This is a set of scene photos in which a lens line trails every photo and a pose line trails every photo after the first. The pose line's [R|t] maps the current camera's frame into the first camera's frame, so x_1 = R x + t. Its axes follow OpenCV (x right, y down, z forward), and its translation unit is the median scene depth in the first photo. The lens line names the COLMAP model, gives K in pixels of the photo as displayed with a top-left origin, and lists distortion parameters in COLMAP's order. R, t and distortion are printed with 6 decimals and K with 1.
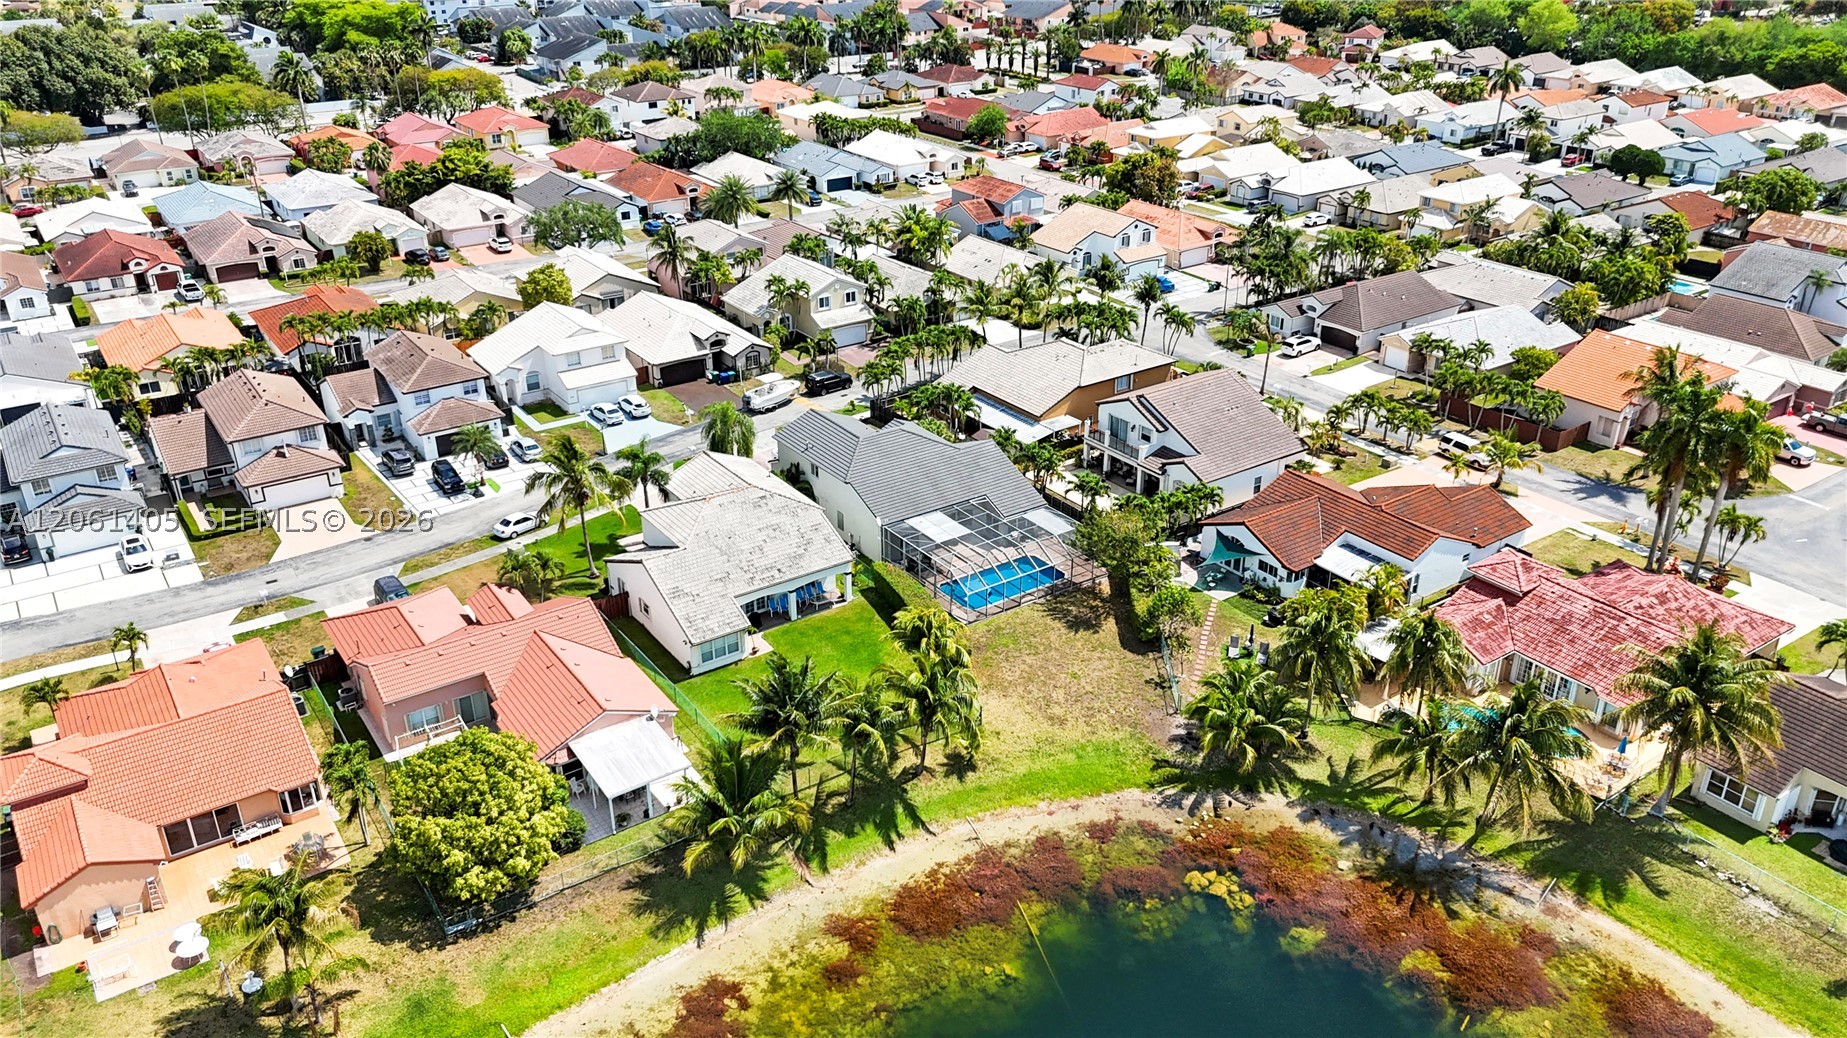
lens RADIAL K [[1309.0, 0, 923.5], [0, 1309.0, 519.0], [0, 0, 1]] dist [0.061539, -0.053066]
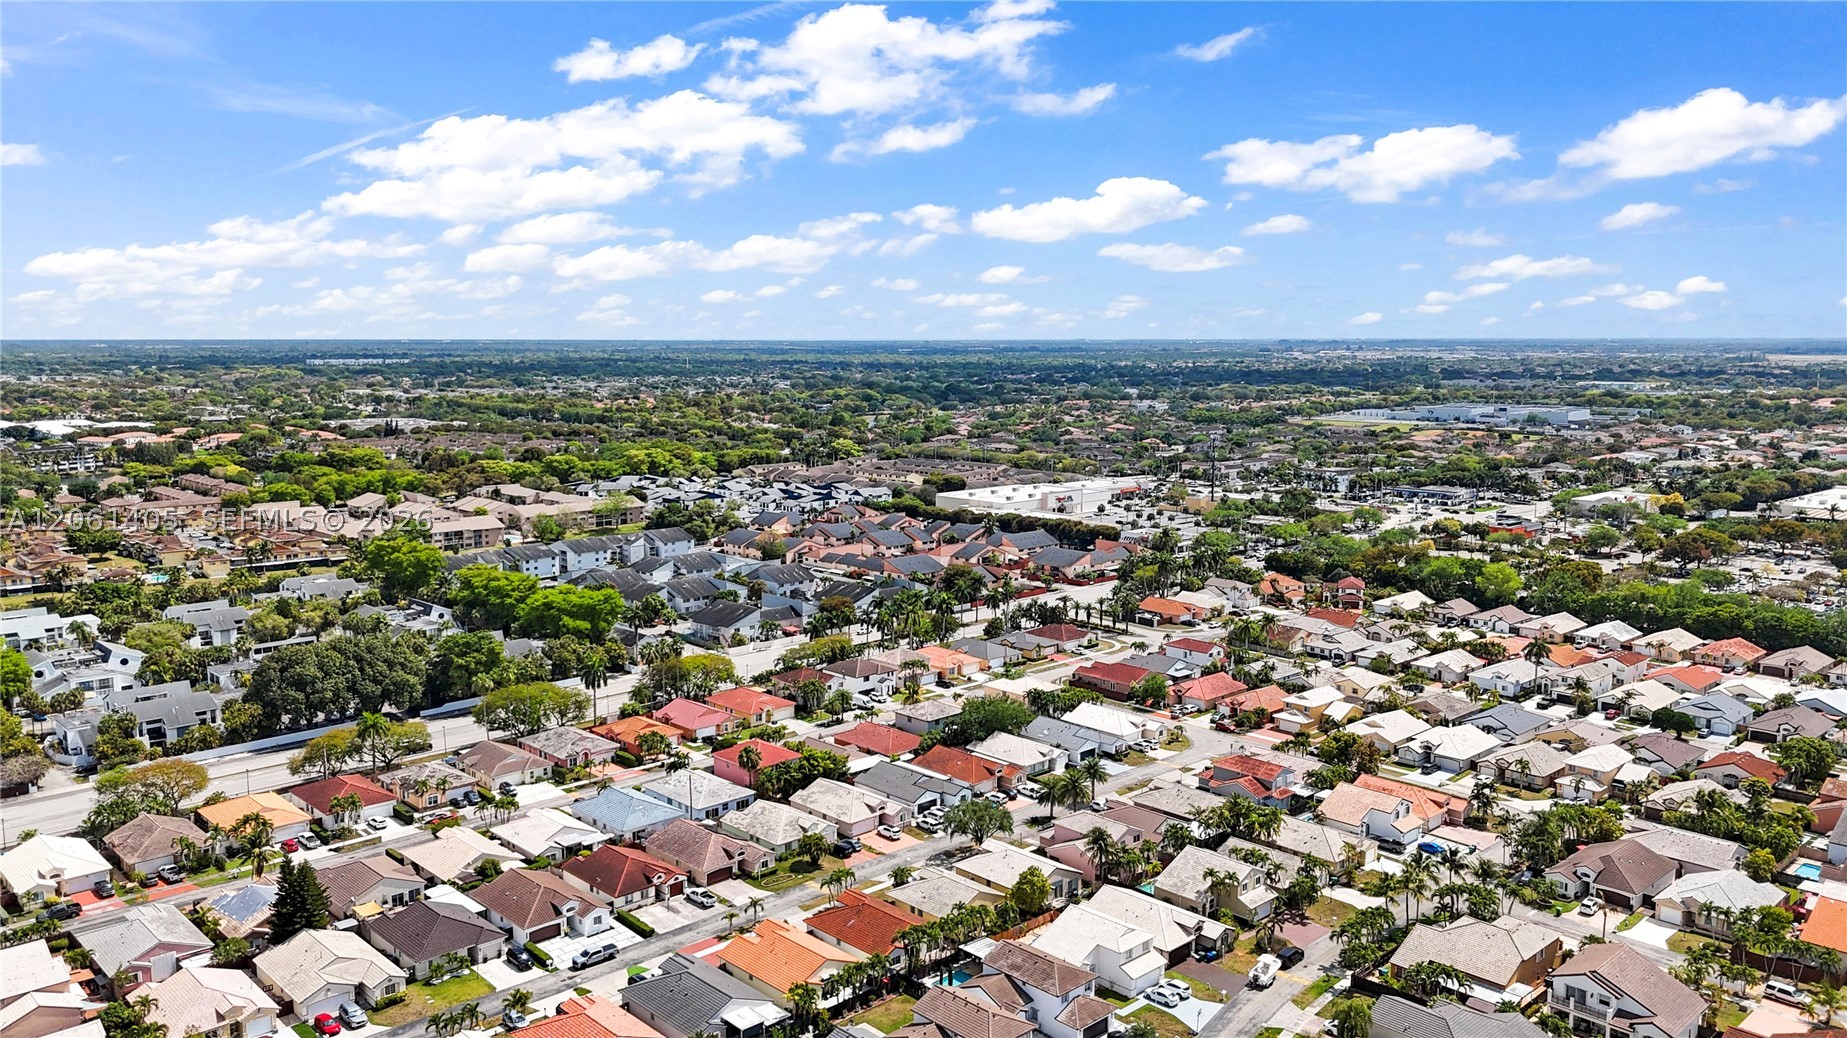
lens RADIAL K [[1346.9, 0, 923.5], [0, 1346.9, 519.0], [0, 0, 1]] dist [0.079075, -0.074974]
pose [[0.988217, -0.011977, 0.152587, -0.501187], [0.061416, 0.944183, -0.323647, -0.078142], [-0.140194, 0.329205, 0.933793, -0.288406]]
